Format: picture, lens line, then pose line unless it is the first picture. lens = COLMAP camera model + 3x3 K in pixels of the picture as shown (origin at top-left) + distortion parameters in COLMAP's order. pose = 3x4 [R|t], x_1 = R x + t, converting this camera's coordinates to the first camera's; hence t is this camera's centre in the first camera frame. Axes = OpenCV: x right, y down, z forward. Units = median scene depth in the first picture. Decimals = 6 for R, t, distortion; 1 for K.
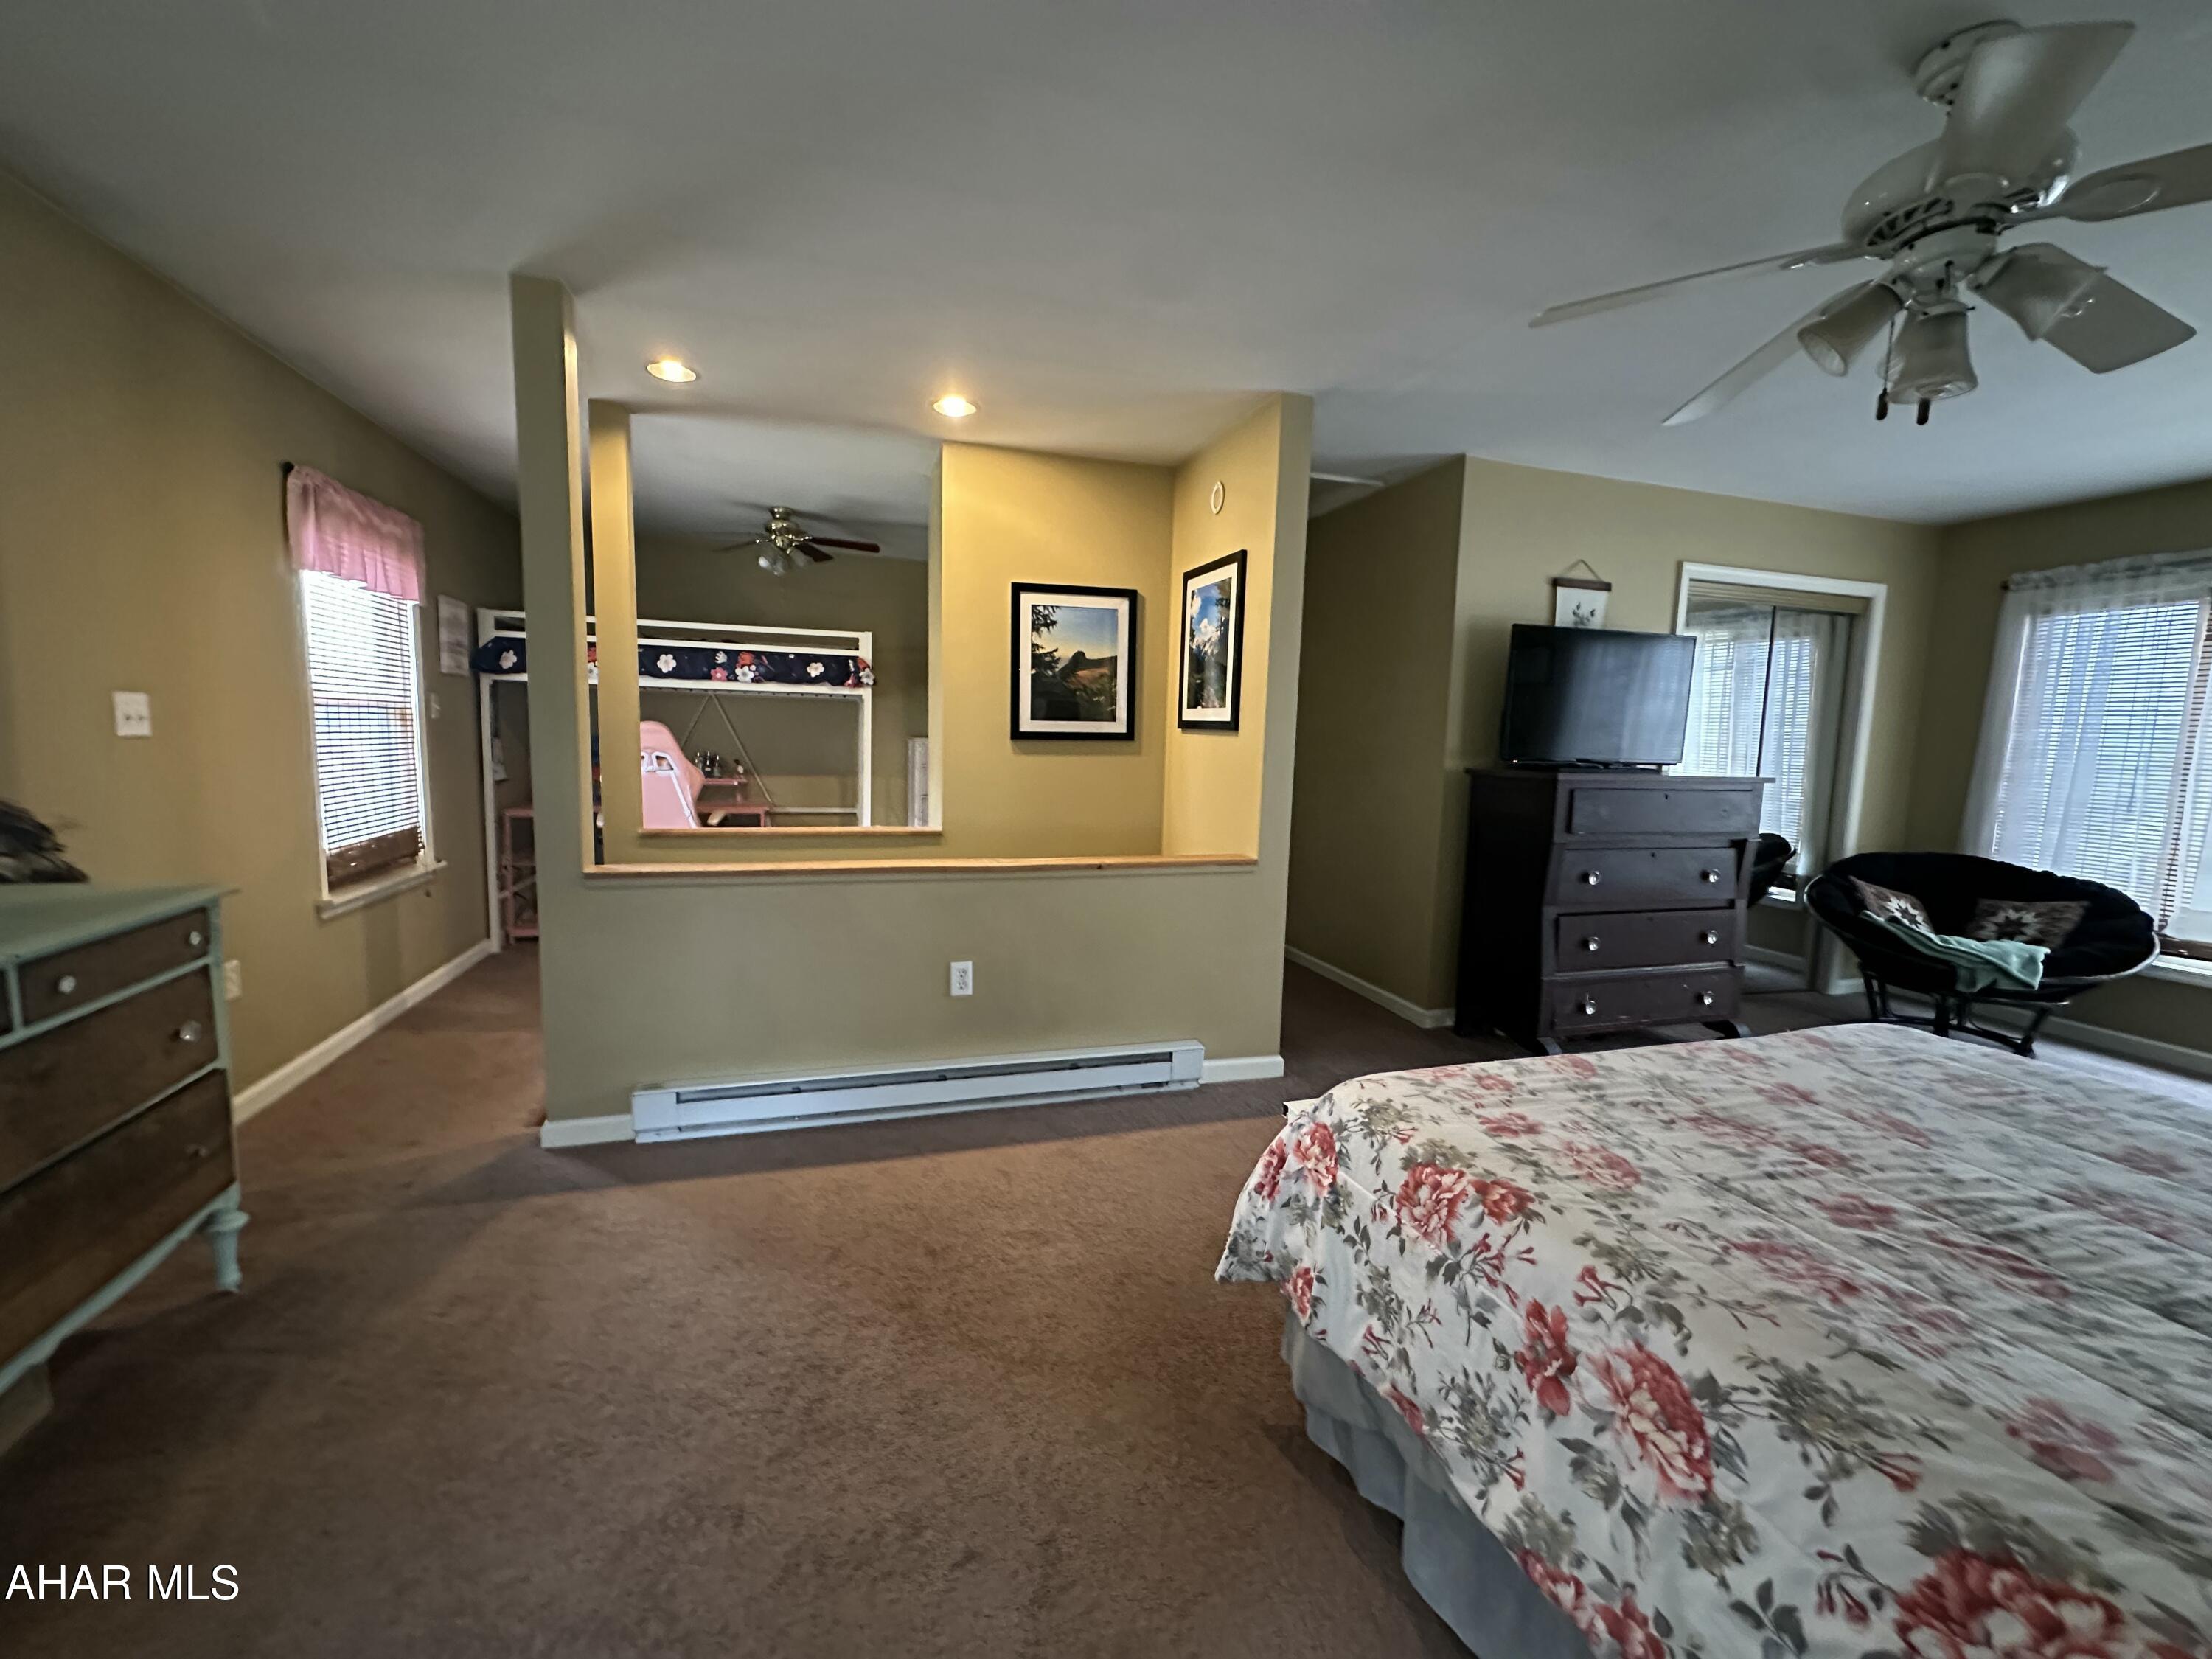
lens RADIAL K [[886.7, 0, 1107.0], [0, 886.7, 827.8], [0, 0, 1]] dist [-0.001376, 0.000675]
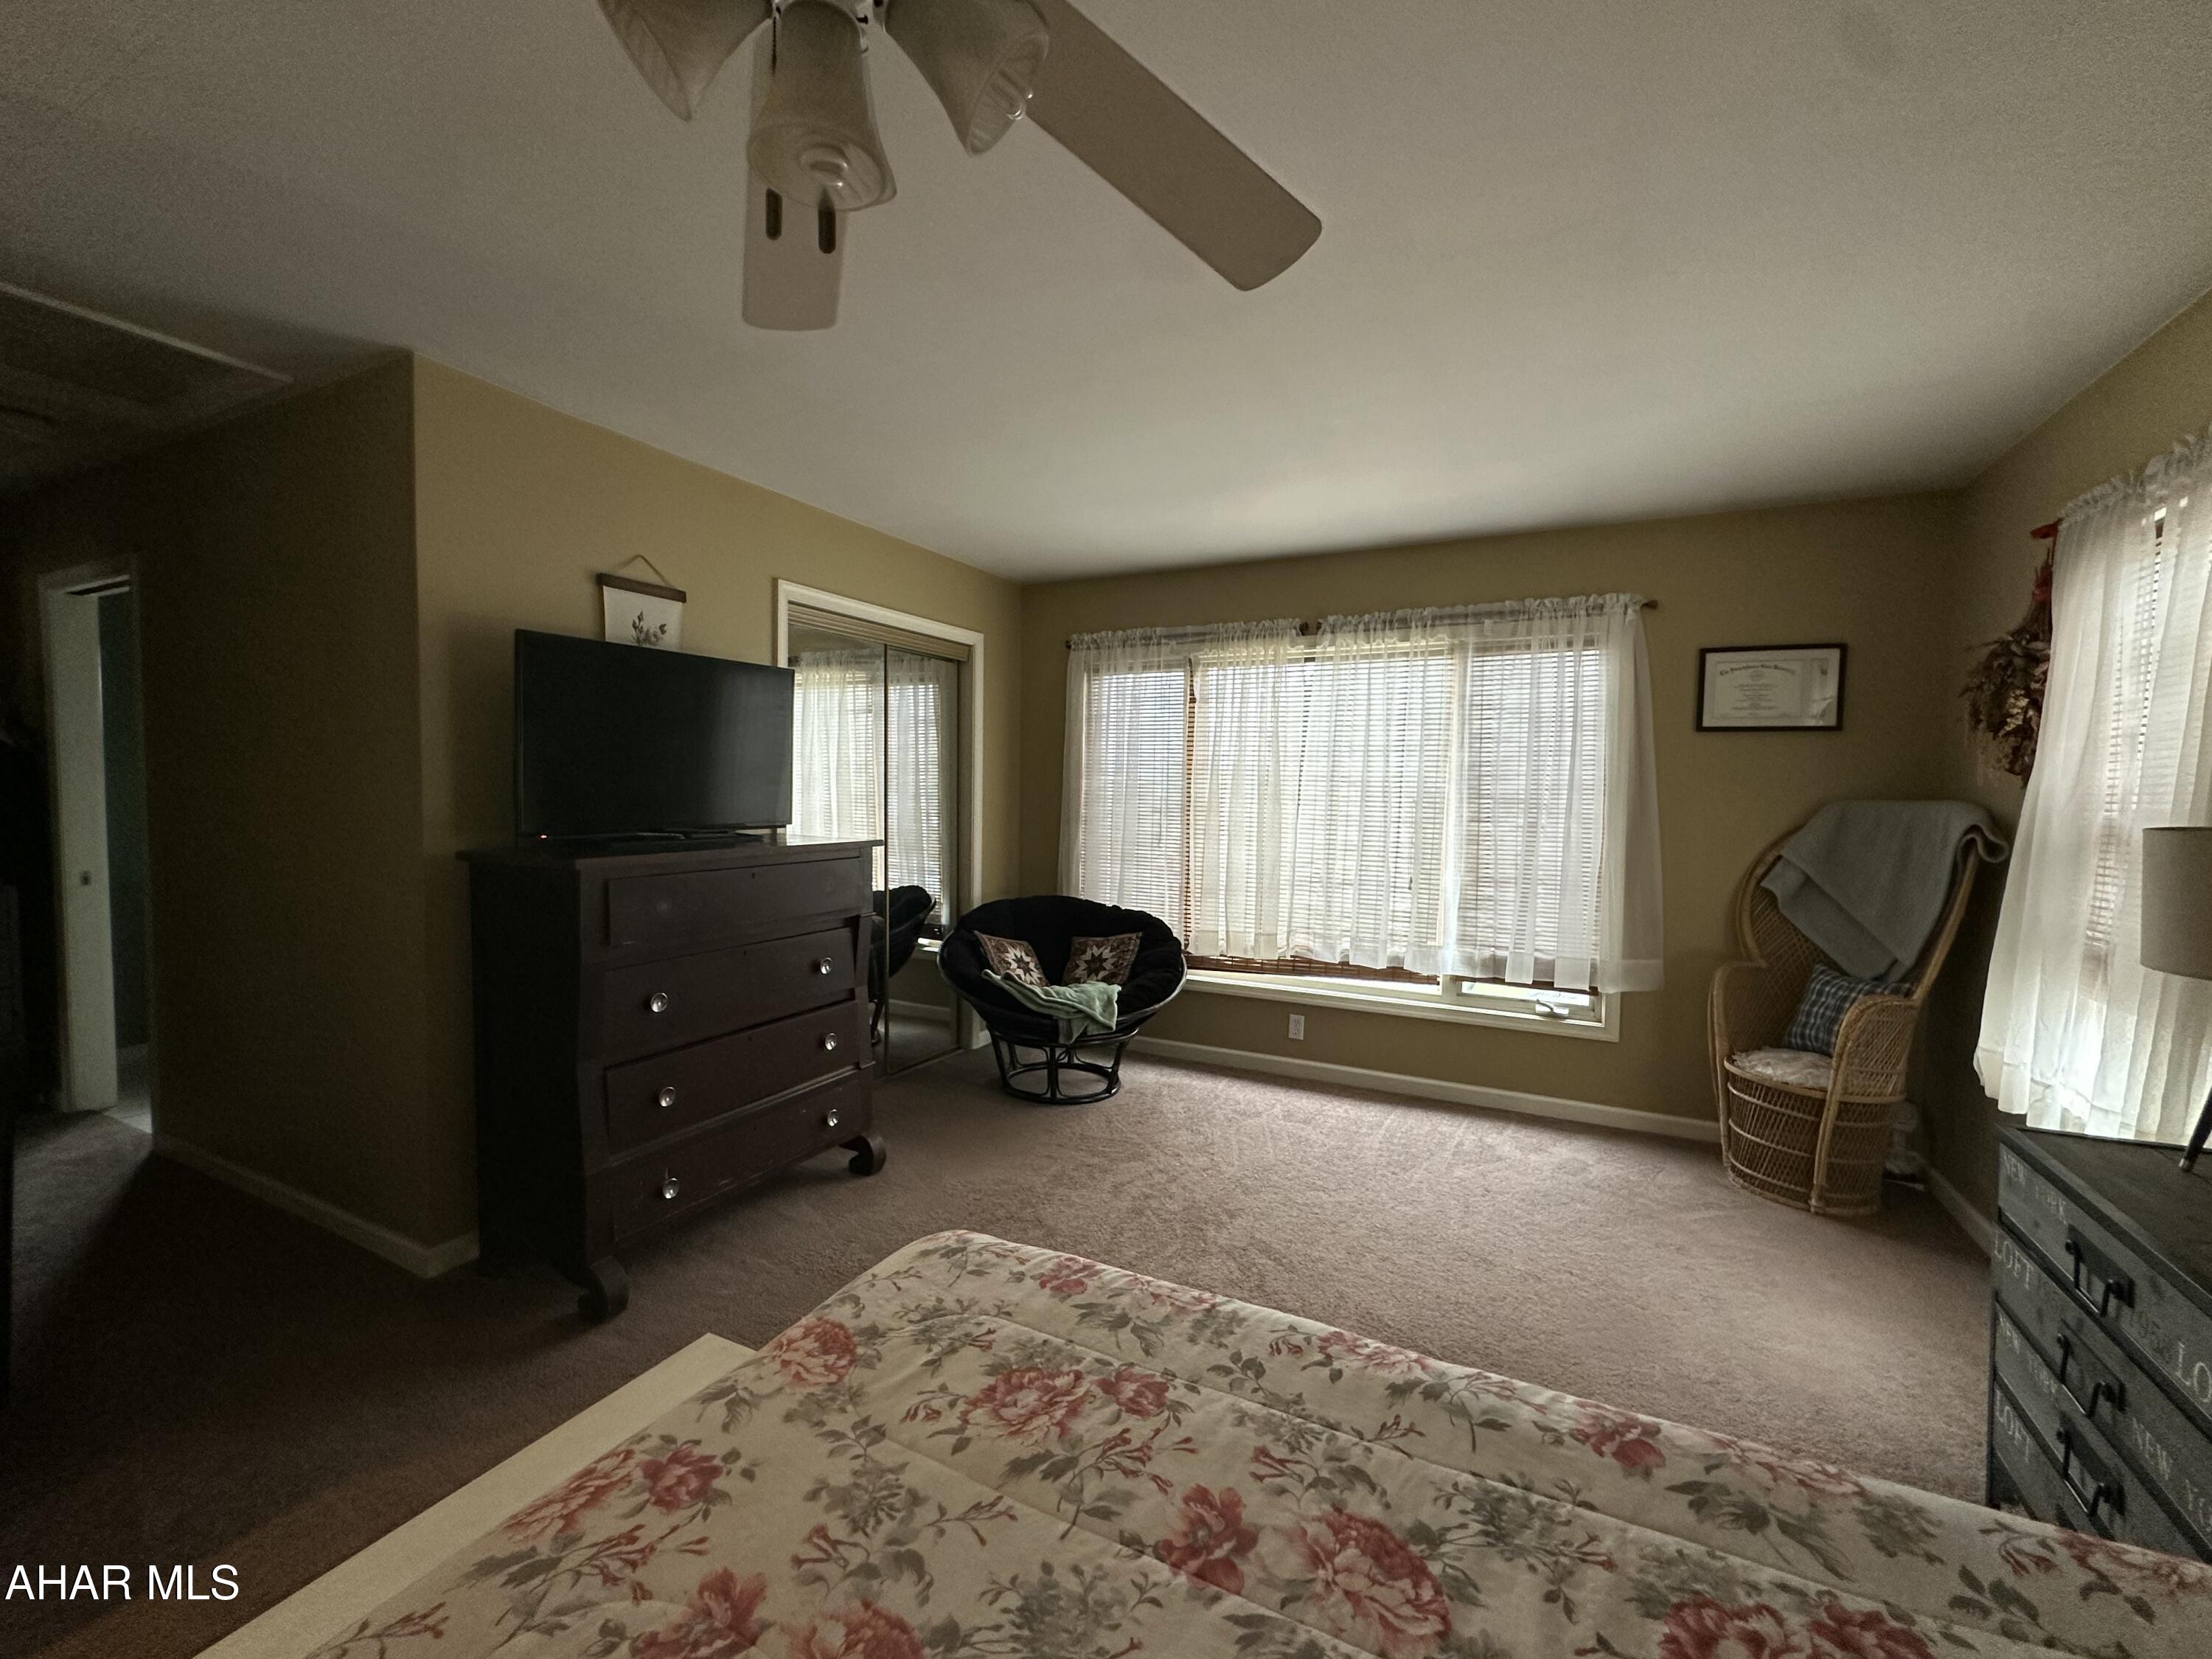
lens RADIAL K [[919.5, 0, 1101.6], [0, 919.5, 829.2], [0, 0, 1]] dist [-0.004907, 0.001222]
pose [[0.702406, -0.051146, 0.709937, 0.252399], [0.080716, 0.996705, -0.008054, -0.039014], [-0.707185, 0.062961, 0.704219, 0.209701]]
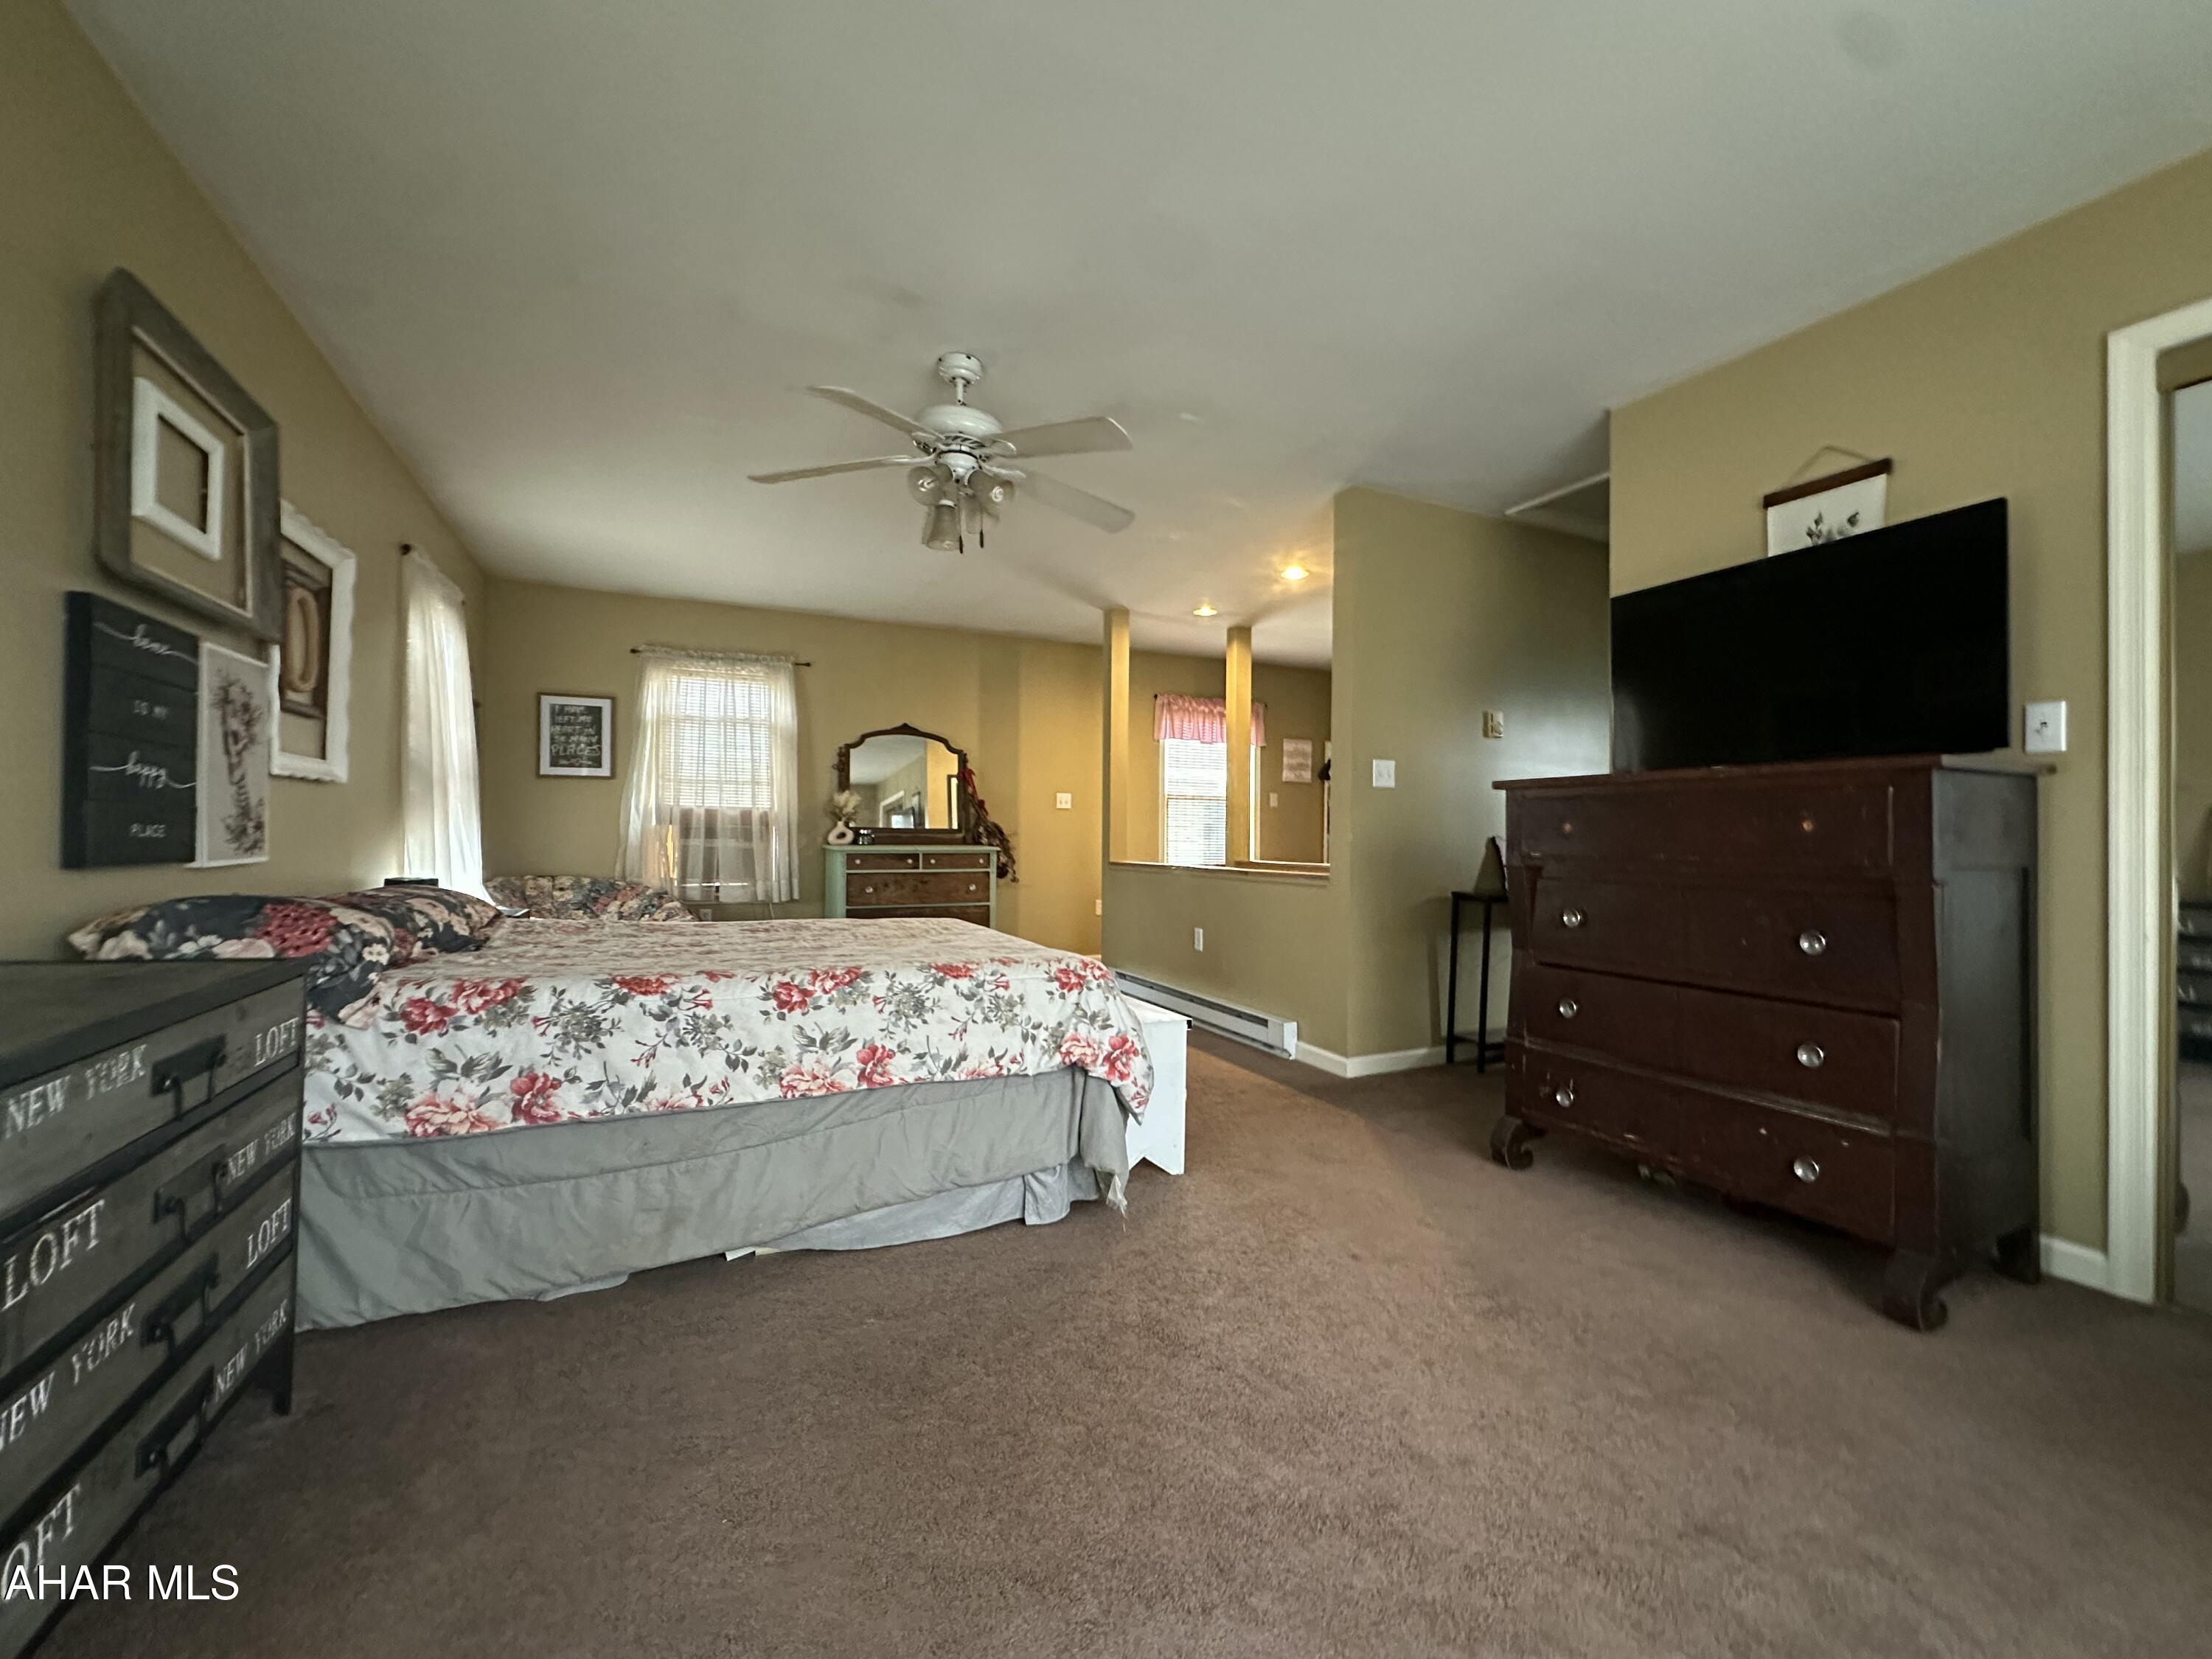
lens RADIAL K [[919.5, 0, 1101.6], [0, 919.5, 829.2], [0, 0, 1]] dist [-0.004907, 0.001222]
pose [[0.138207, -0.033407, -0.989840, 1.094506], [-0.115839, 0.992026, -0.049655, 0.057961], [0.983606, 0.121525, 0.133235, 0.439416]]
